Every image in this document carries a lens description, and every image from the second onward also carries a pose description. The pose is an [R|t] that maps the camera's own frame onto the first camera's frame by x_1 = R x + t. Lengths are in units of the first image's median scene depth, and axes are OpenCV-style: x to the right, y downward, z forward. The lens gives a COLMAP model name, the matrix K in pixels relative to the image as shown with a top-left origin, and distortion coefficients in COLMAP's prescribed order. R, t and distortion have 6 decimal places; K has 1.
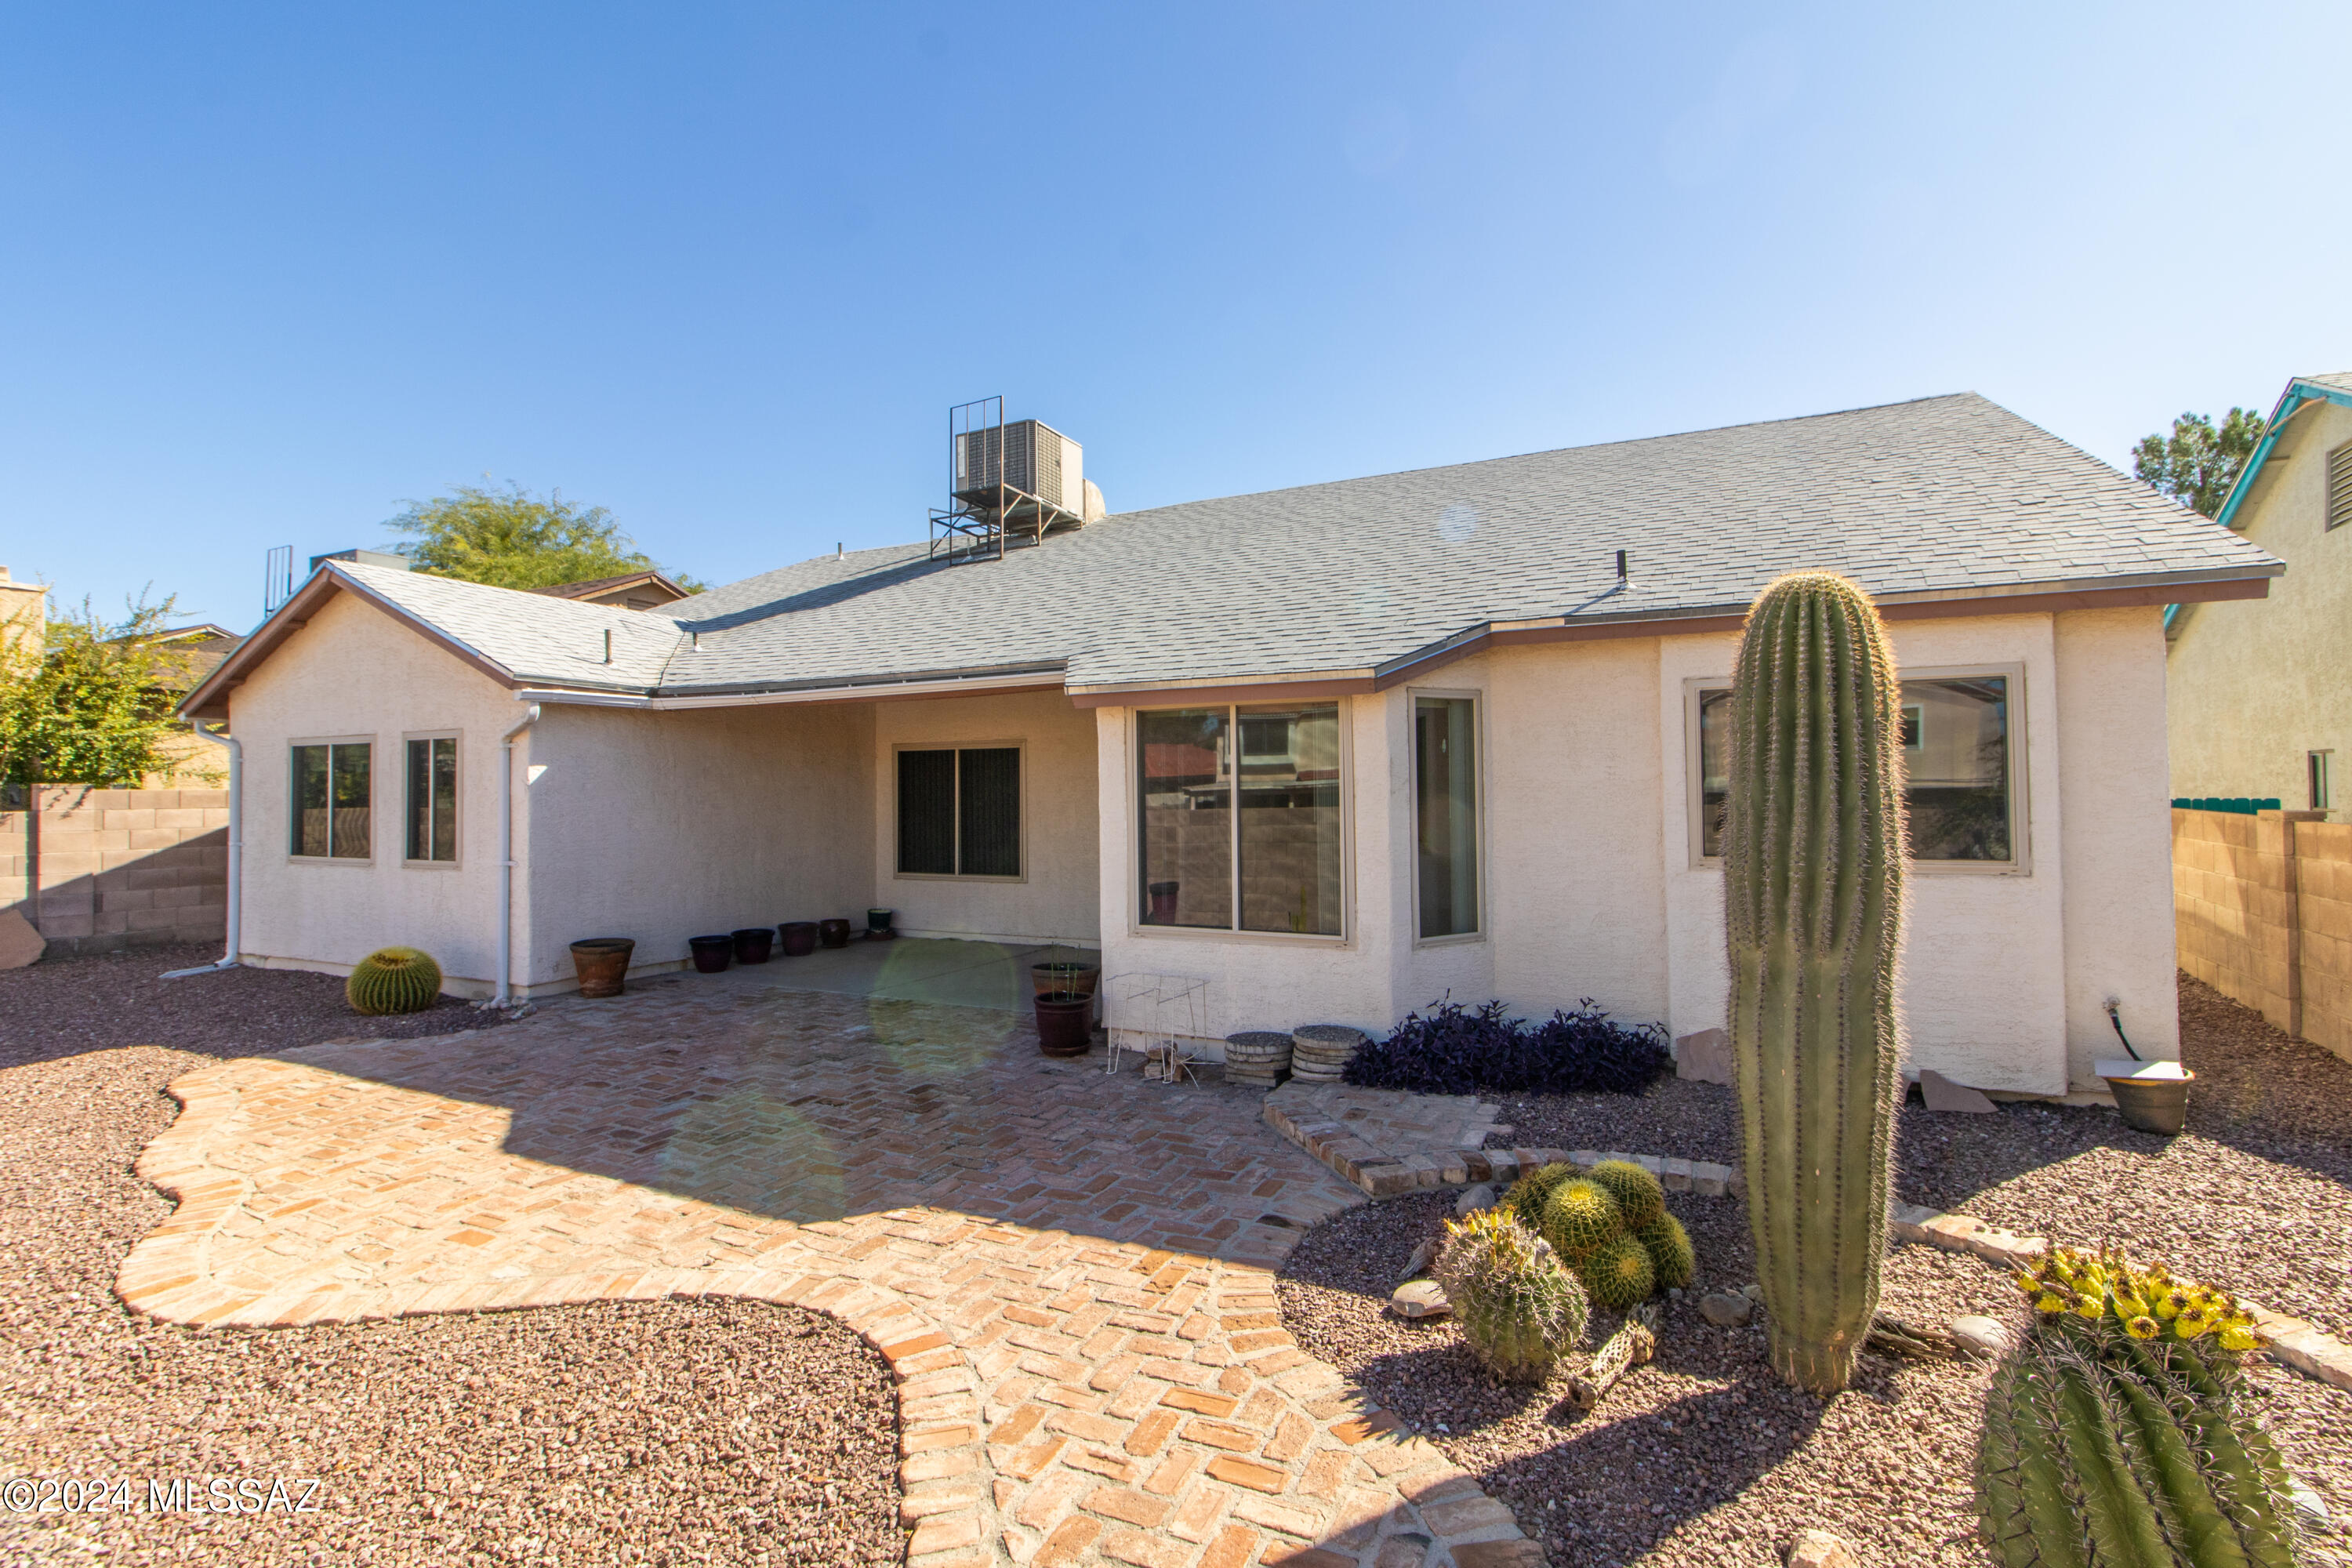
lens RADIAL K [[1092.7, 0, 1189.1], [0, 1092.7, 777.5], [0, 0, 1]] dist [0.002292, 0.000268]
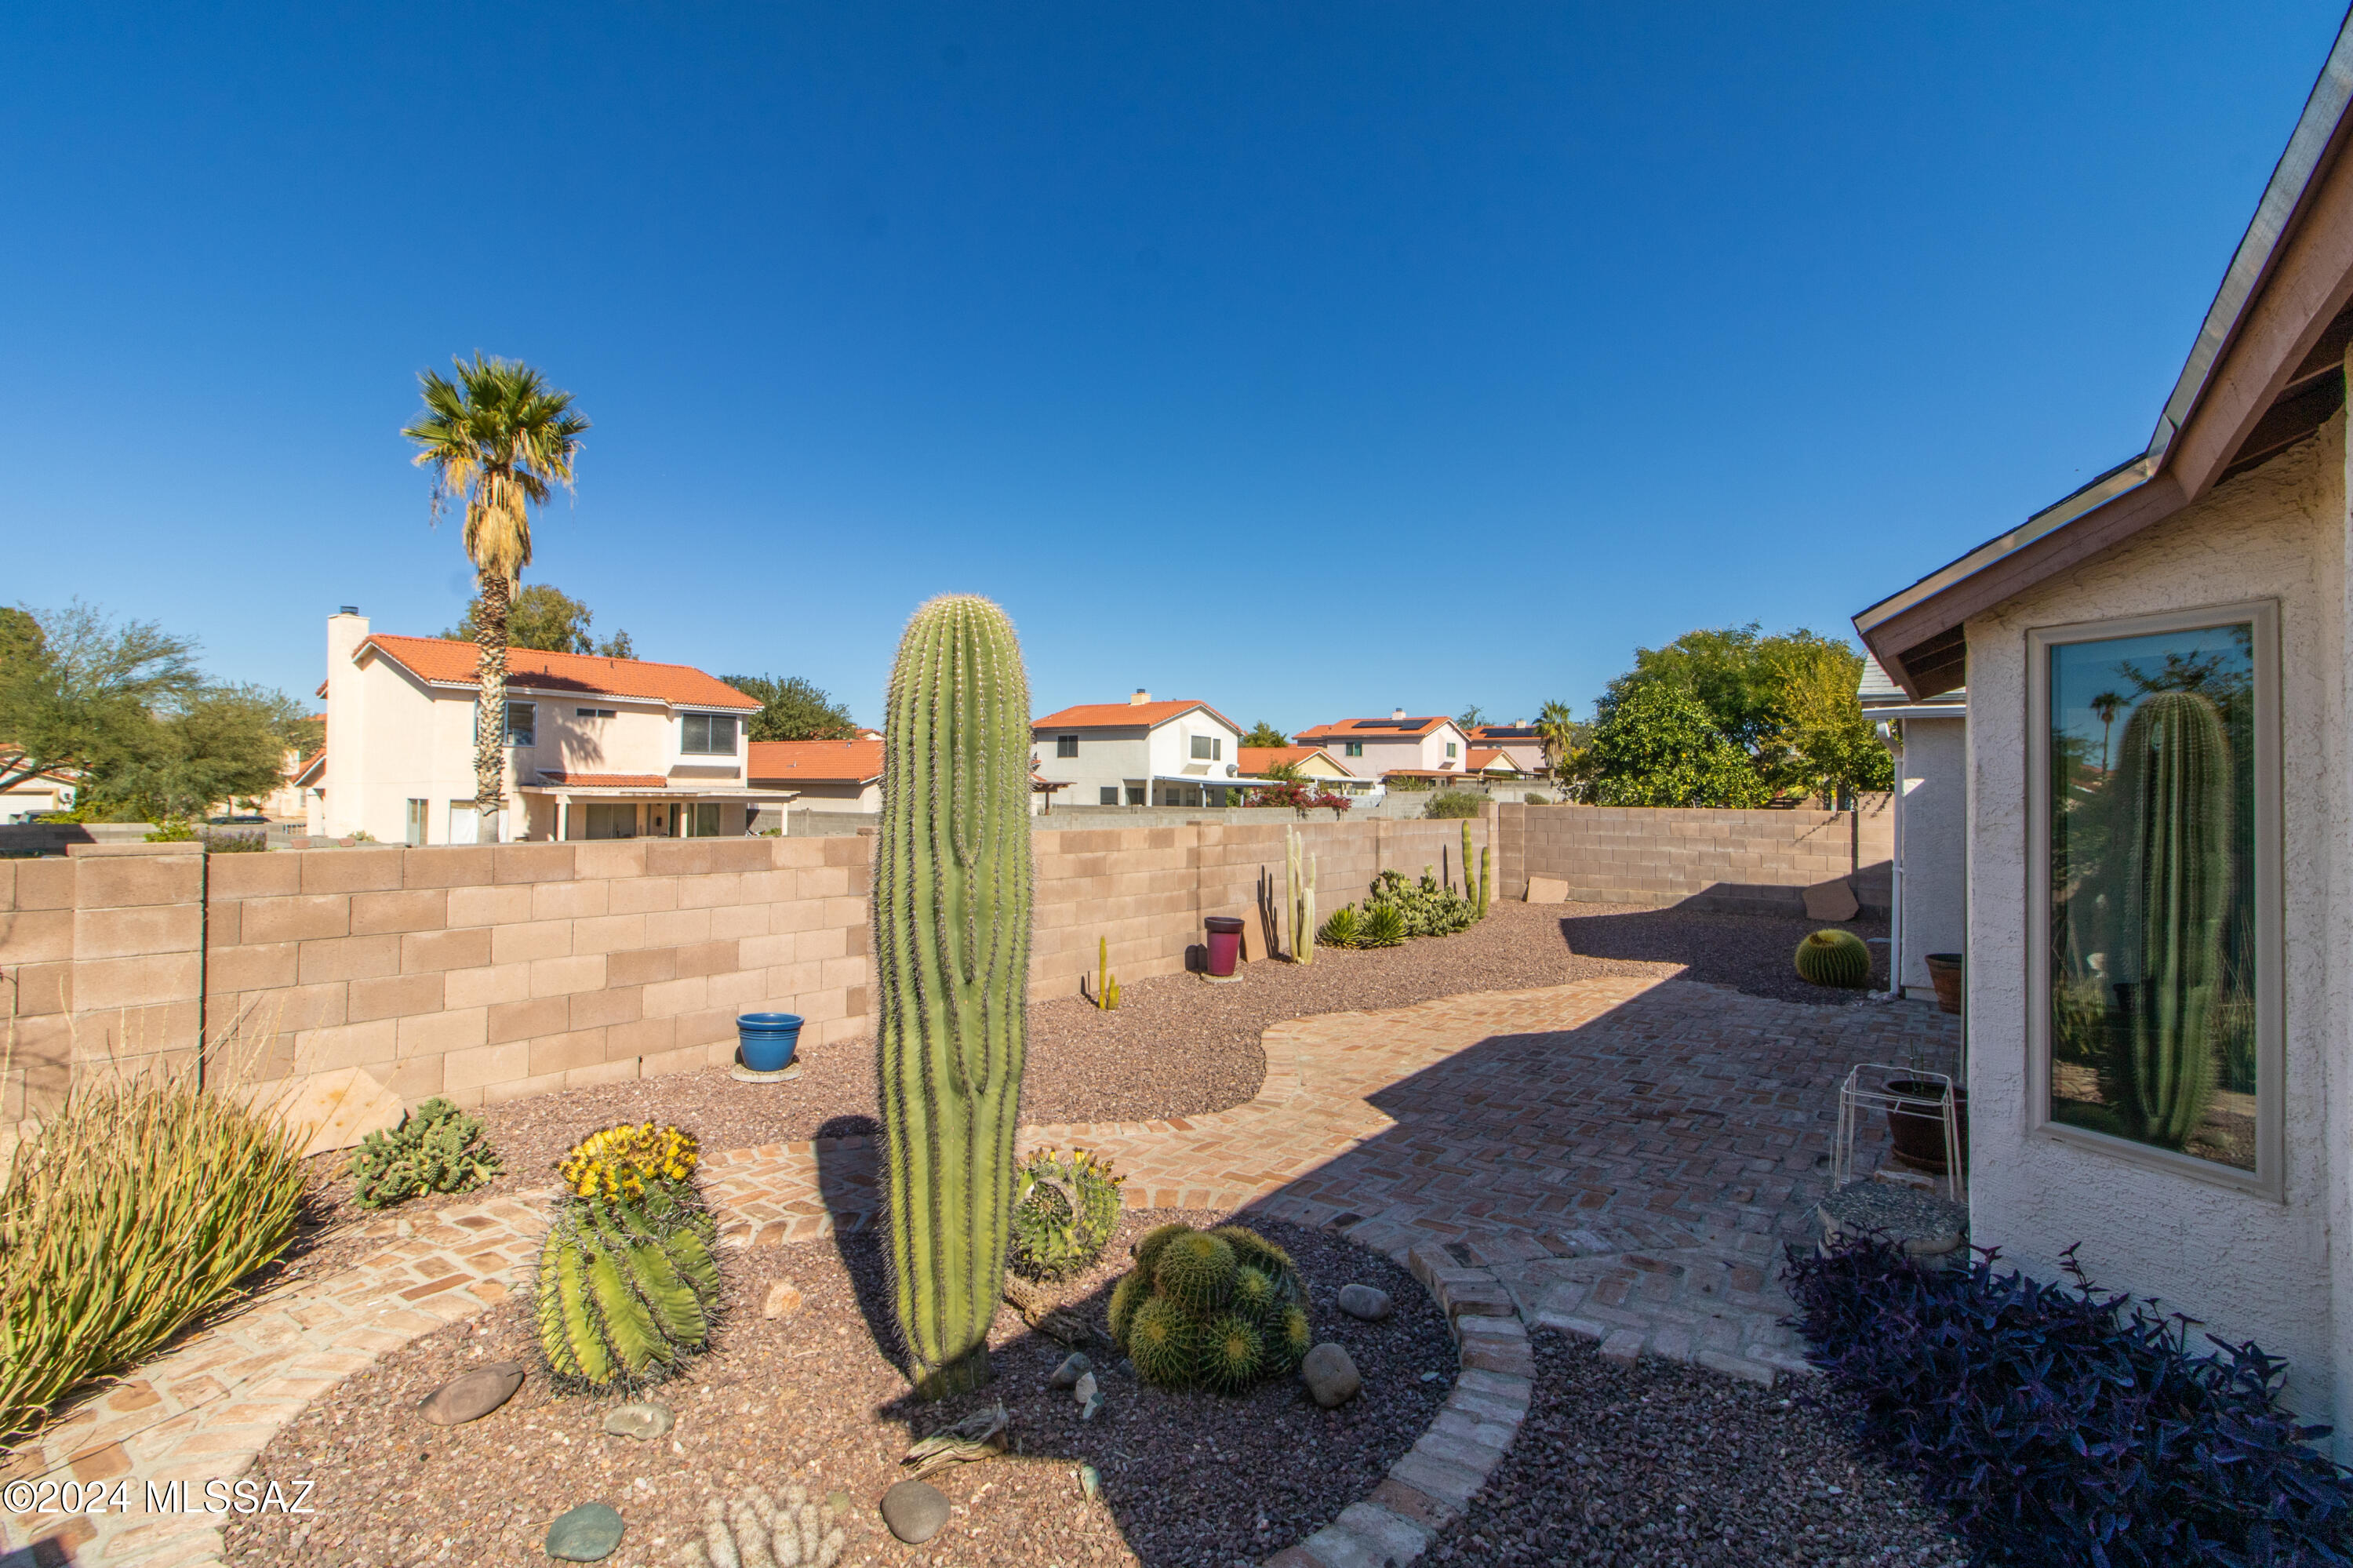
lens RADIAL K [[1093.2, 0, 1189.6], [0, 1093.2, 784.3], [0, 0, 1]] dist [0.002292, 0.000268]
pose [[-0.163388, 0.002668, -0.986558, 0.542389], [-0.001810, 0.999994, 0.003004, -0.006886], [0.986560, 0.002276, -0.163382, 0.487673]]
